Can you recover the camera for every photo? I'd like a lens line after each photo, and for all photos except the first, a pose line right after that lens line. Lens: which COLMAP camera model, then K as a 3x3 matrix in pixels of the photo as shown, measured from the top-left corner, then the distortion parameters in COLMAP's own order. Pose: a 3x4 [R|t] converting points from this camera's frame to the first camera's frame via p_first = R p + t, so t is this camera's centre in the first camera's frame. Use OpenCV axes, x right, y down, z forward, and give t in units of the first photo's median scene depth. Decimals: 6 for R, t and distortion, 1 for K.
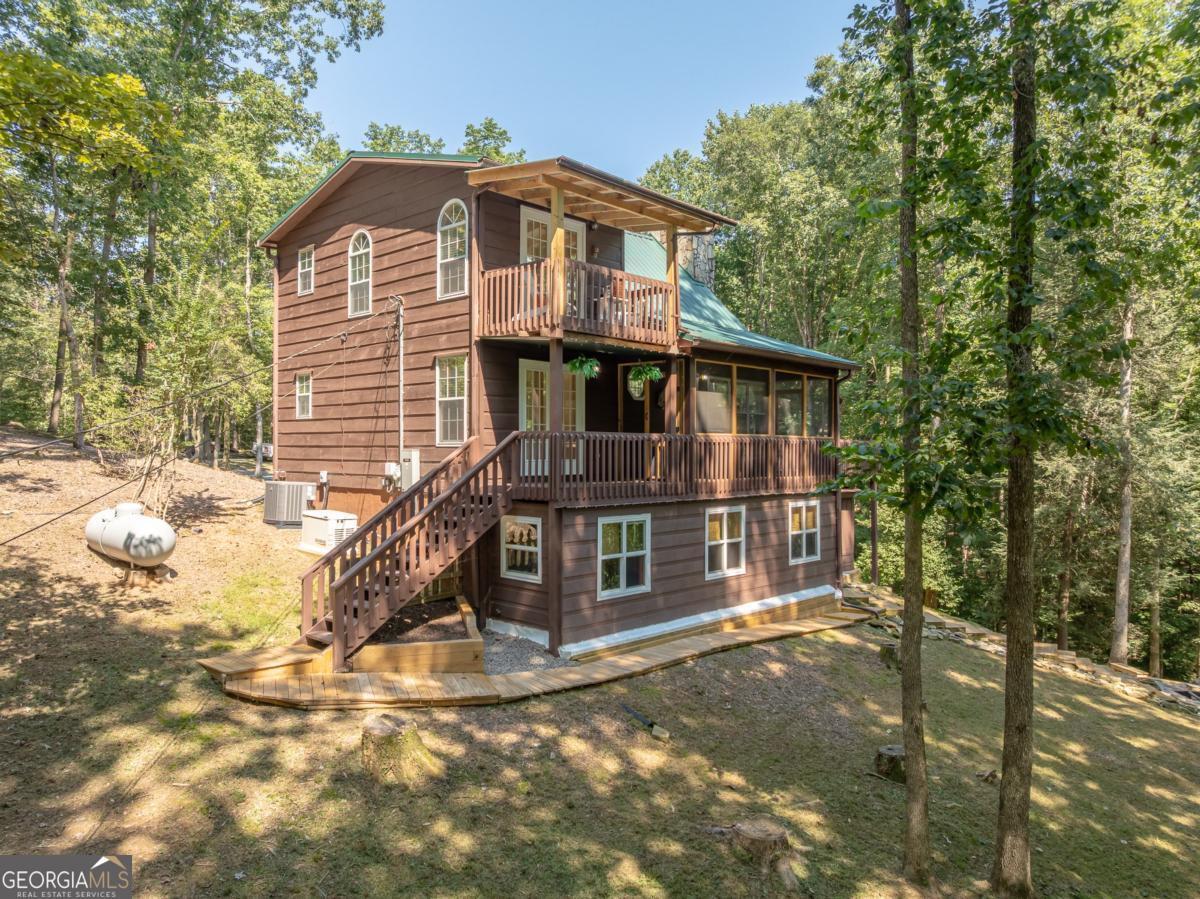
lens RADIAL K [[847.5, 0, 608.2], [0, 847.5, 448.3], [0, 0, 1]] dist [-0.034613, 0.005945]
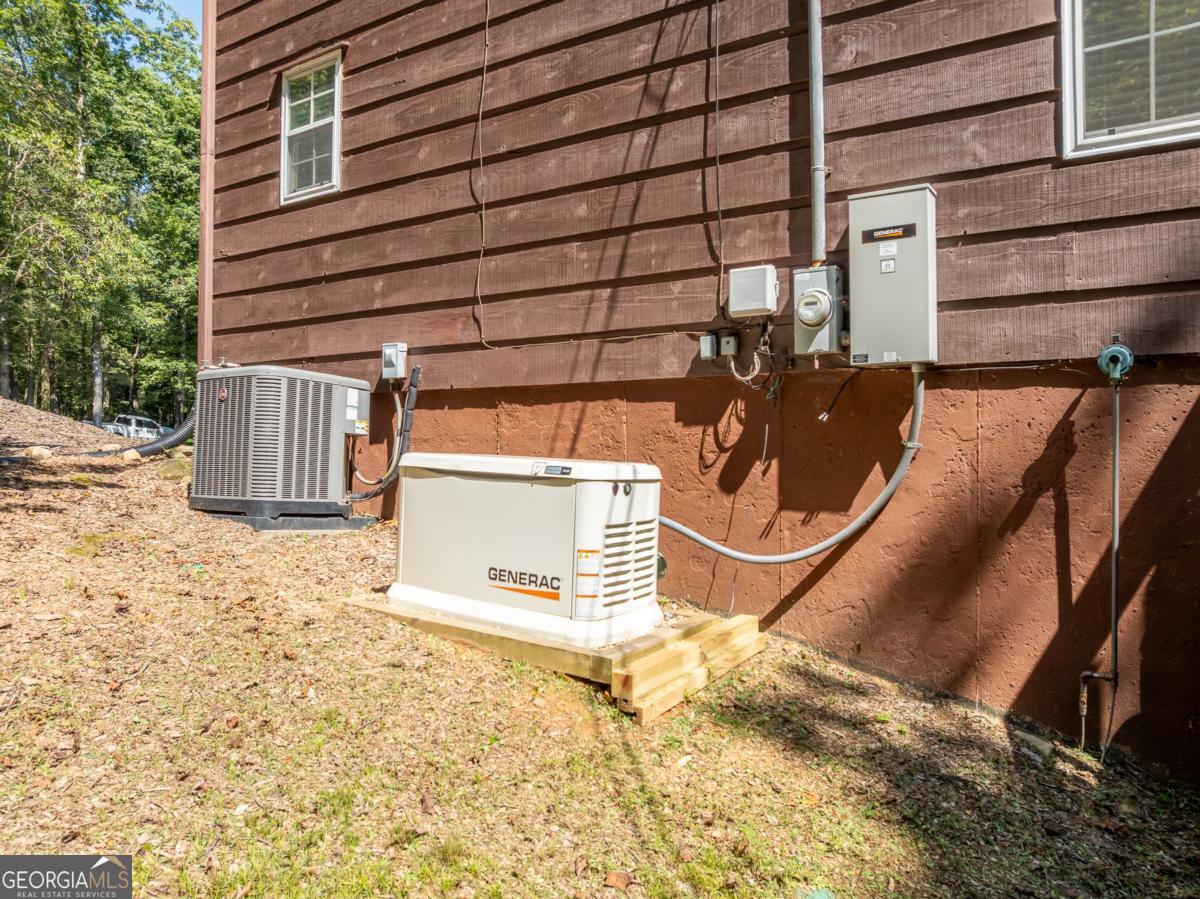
lens RADIAL K [[847.5, 0, 608.2], [0, 847.5, 448.3], [0, 0, 1]] dist [-0.034613, 0.005945]
pose [[0.985554, -0.000466, 0.169361, -0.316420], [0.000430, 1.000000, 0.000249, 0.066666], [-0.169361, -0.000173, 0.985554, 0.686263]]
